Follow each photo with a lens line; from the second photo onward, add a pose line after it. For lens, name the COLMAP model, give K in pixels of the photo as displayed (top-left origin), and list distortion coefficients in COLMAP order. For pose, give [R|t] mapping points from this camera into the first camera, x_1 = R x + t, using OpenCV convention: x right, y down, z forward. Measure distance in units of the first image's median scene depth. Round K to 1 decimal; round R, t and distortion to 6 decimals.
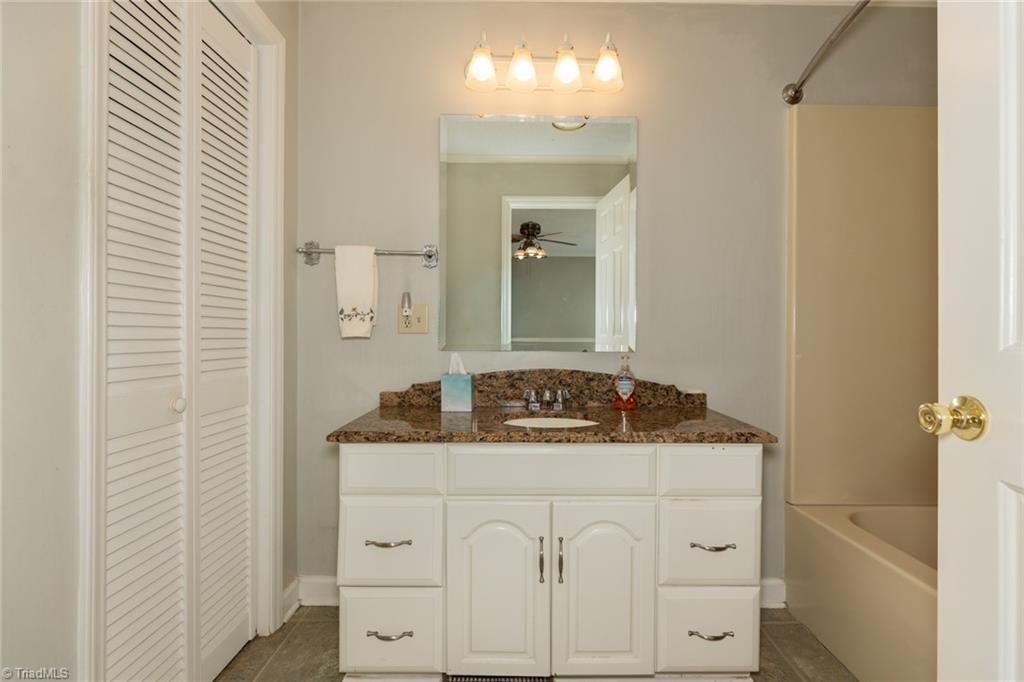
lens RADIAL K [[457.4, 0, 517.0], [0, 457.4, 337.5], [0, 0, 1]] dist [0.007612, -0.000330]
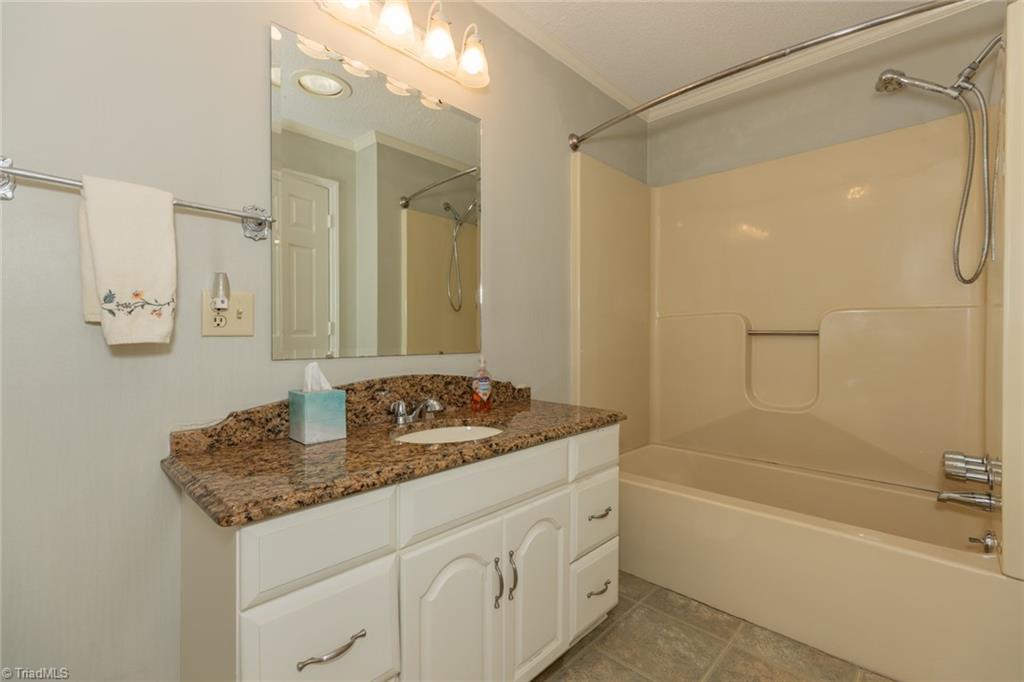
lens RADIAL K [[457.4, 0, 511.7], [0, 457.4, 338.2], [0, 0, 1]] dist [0.007612, -0.000330]
pose [[0.694270, -0.012253, 0.719610, -0.425671], [0.006269, 0.999920, 0.010977, -0.010170], [-0.719687, -0.003110, 0.694291, 0.254061]]
